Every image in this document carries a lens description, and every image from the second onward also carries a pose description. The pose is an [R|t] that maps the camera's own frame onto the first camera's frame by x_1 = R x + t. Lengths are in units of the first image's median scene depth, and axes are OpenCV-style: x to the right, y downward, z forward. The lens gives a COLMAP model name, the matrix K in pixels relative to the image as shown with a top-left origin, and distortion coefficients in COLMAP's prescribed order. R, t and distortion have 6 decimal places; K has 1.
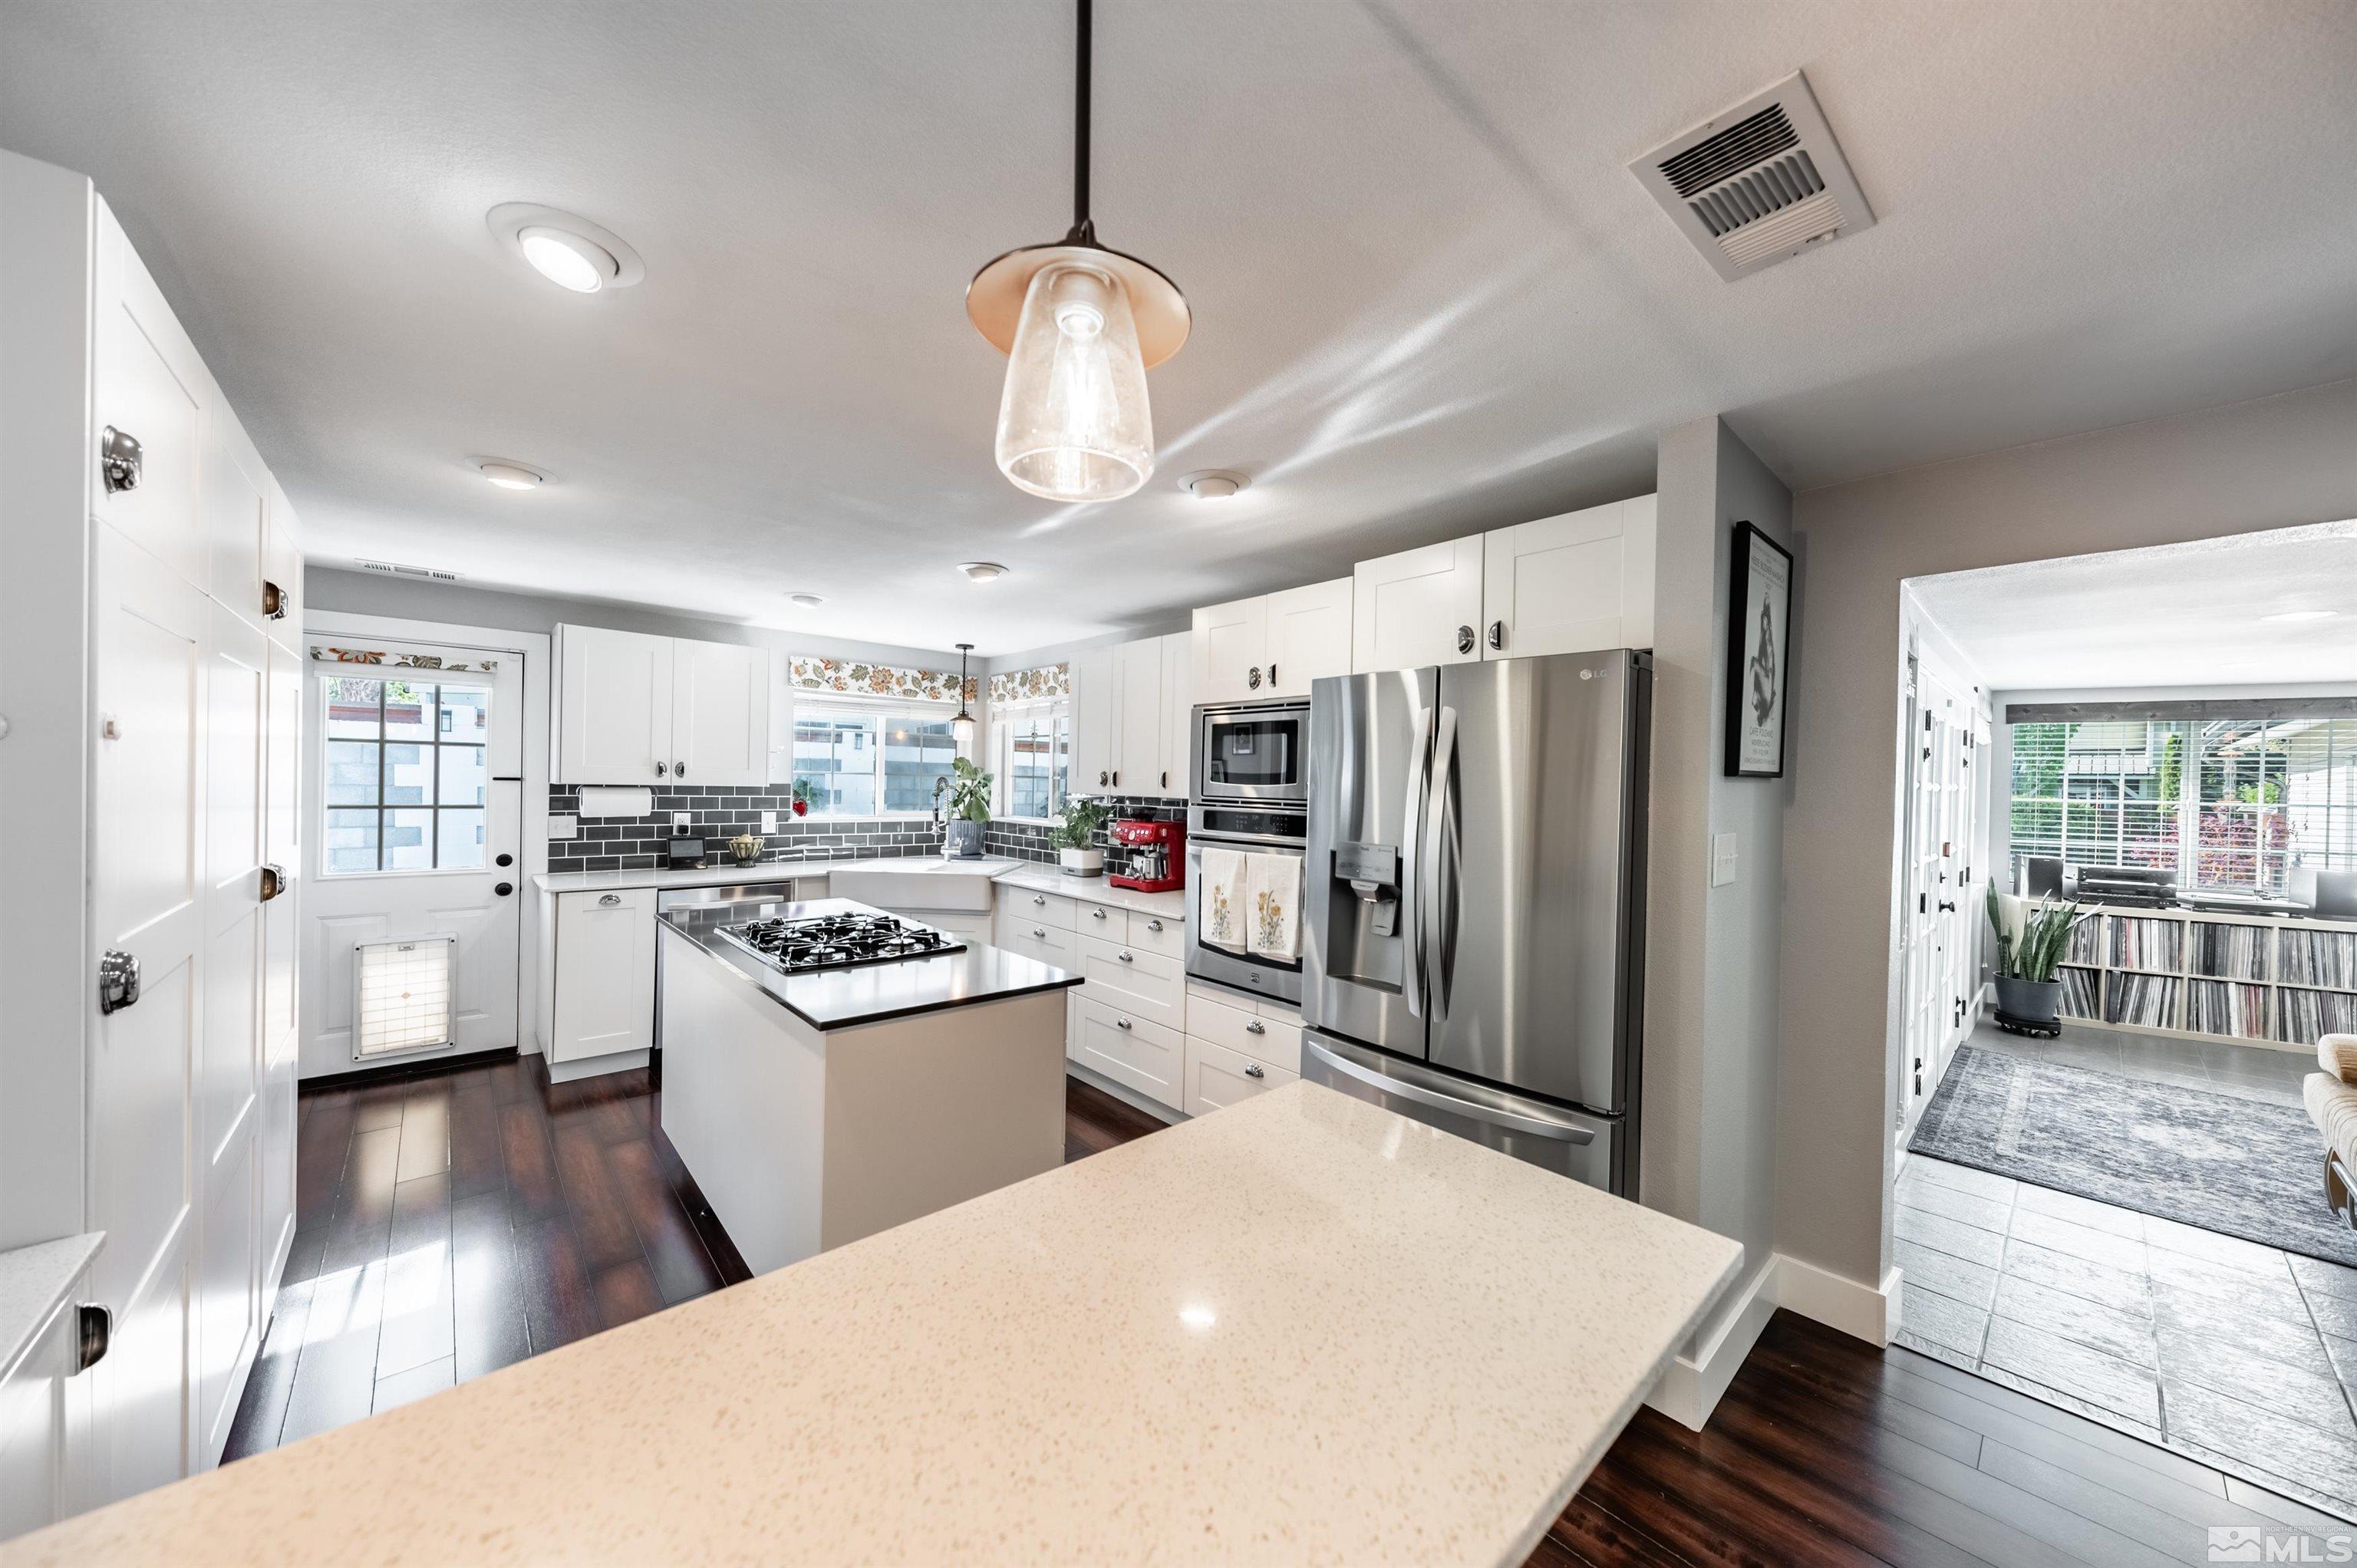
lens RADIAL K [[813.5, 0, 1165.8], [0, 813.5, 782.0], [0, 0, 1]] dist [0.002314, -0.000064]
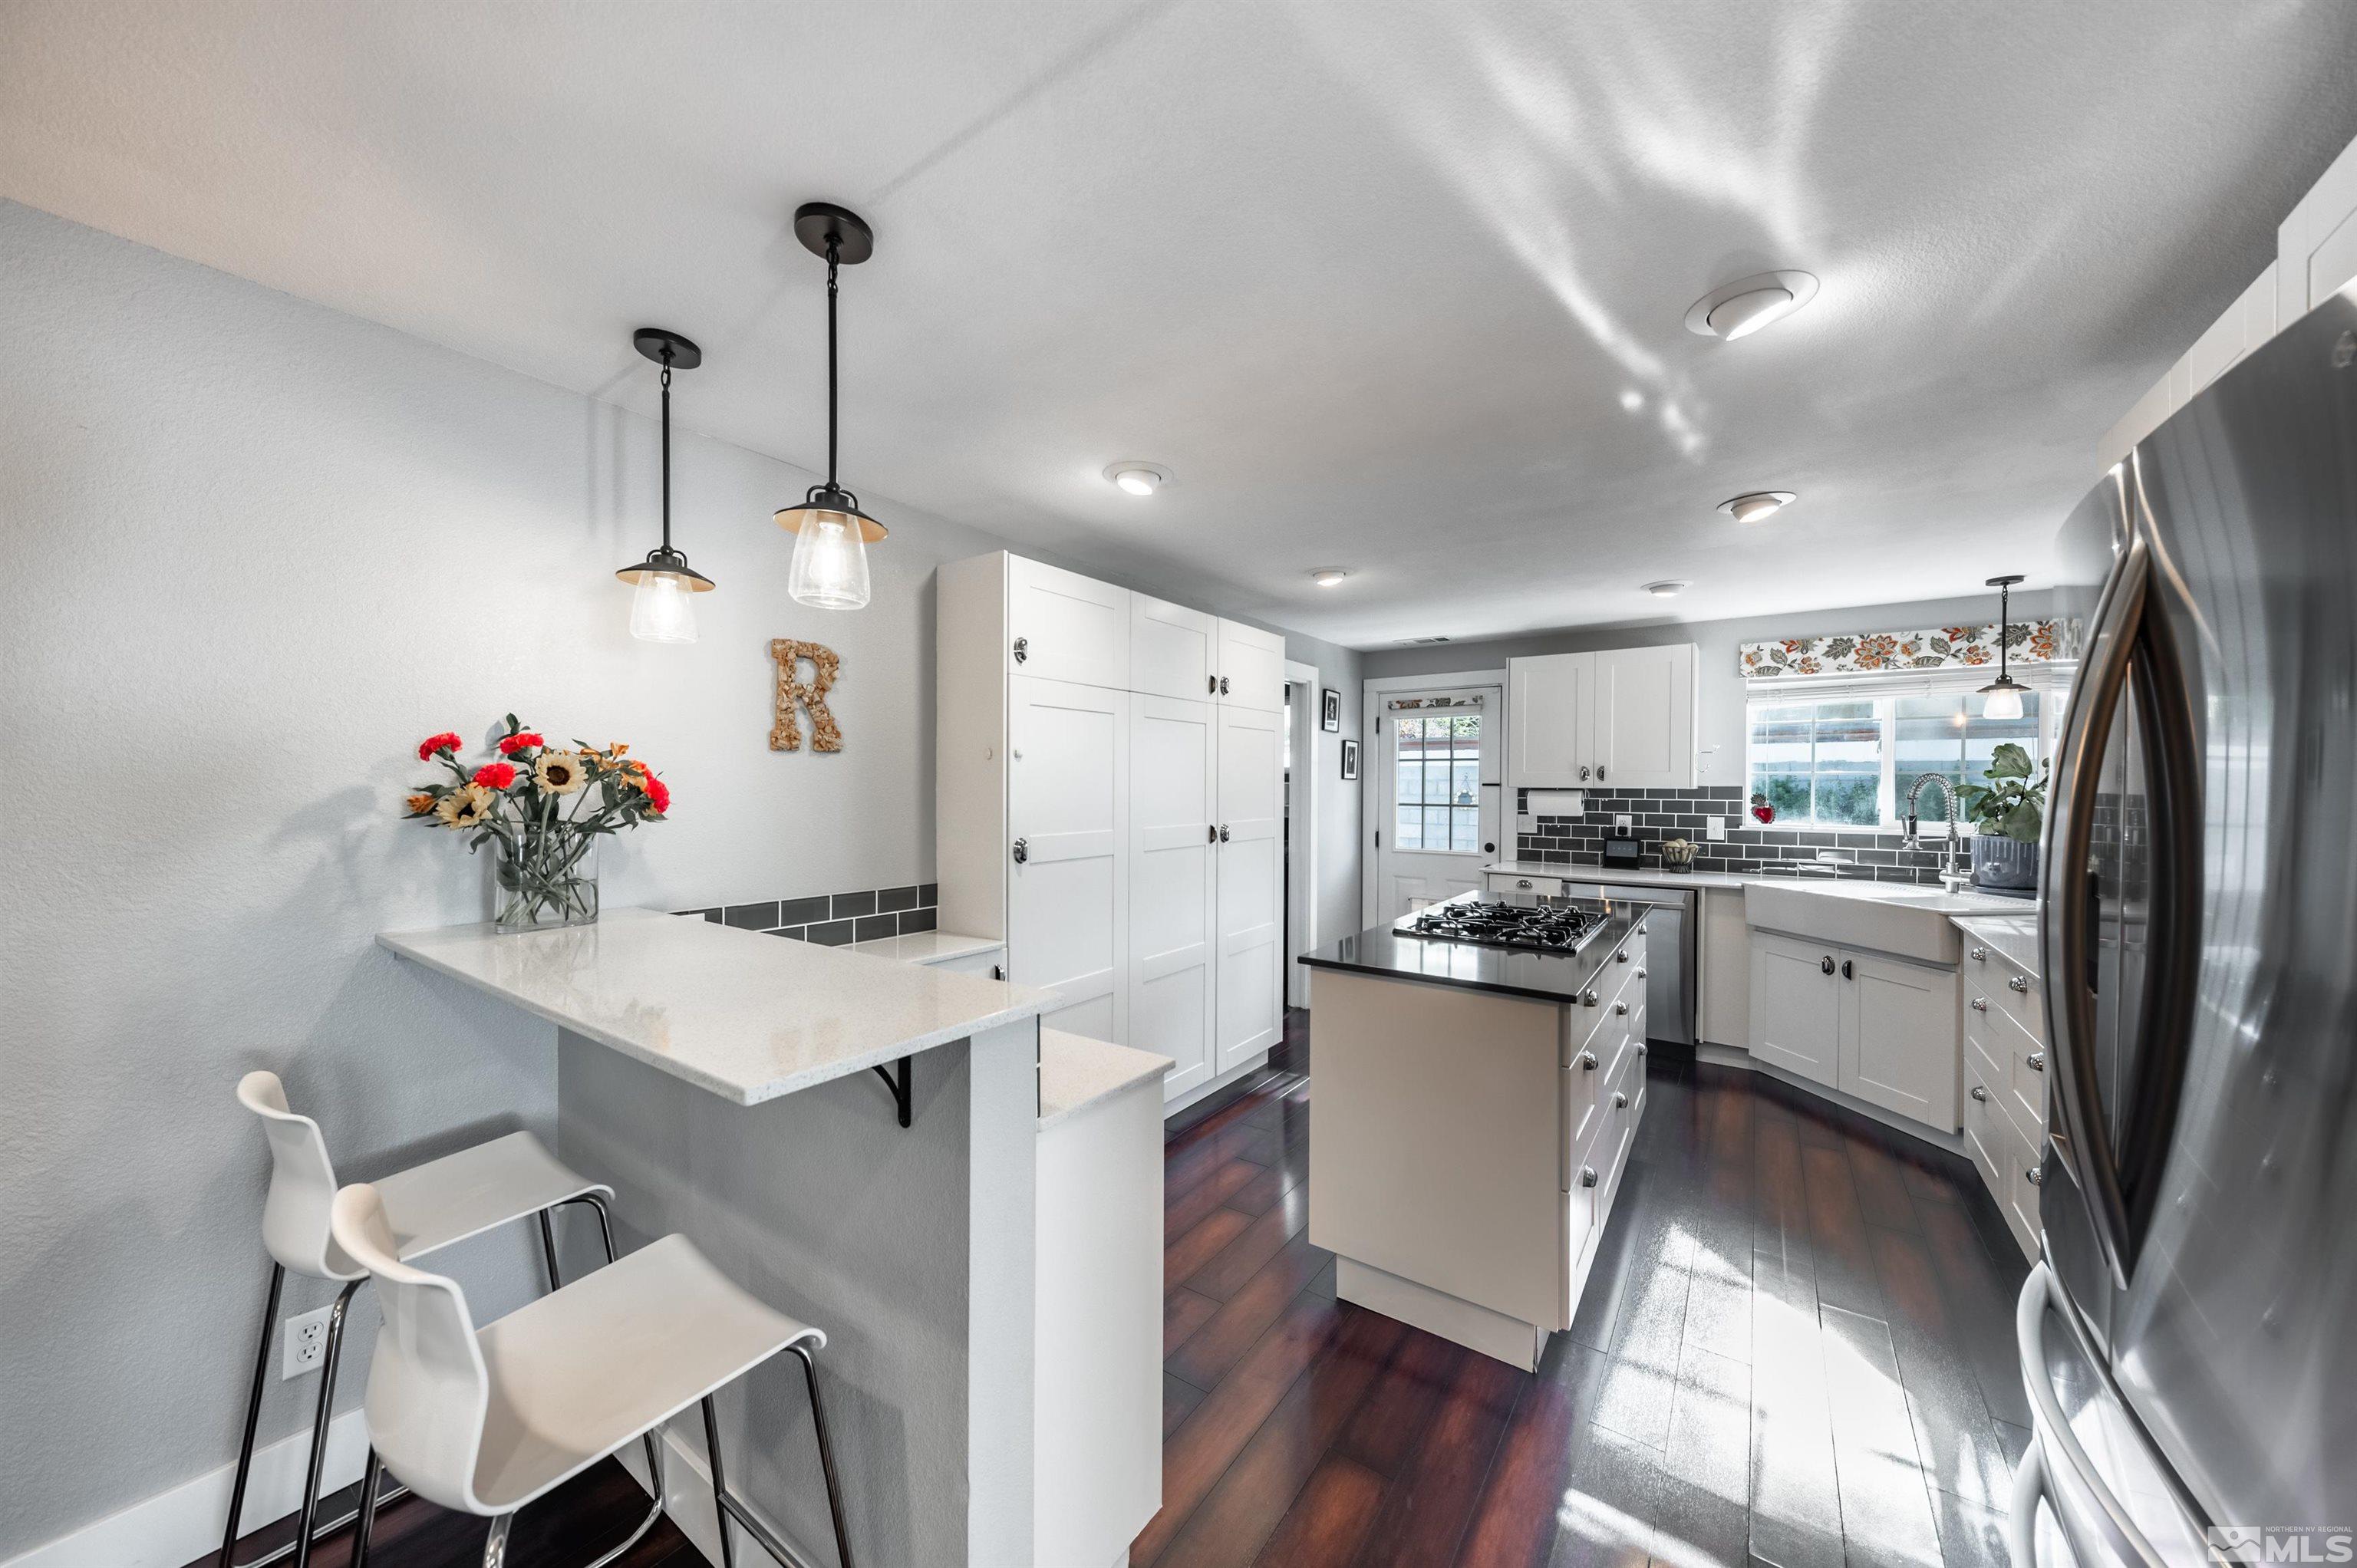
lens RADIAL K [[813.5, 0, 1164.3], [0, 813.5, 796.3], [0, 0, 1]] dist [0.002314, -0.000064]
pose [[0.214803, -0.005638, -0.976641, 0.312220], [0.000973, 0.999984, -0.005559, 0.019281], [0.976657, 0.000244, 0.214805, 0.200902]]
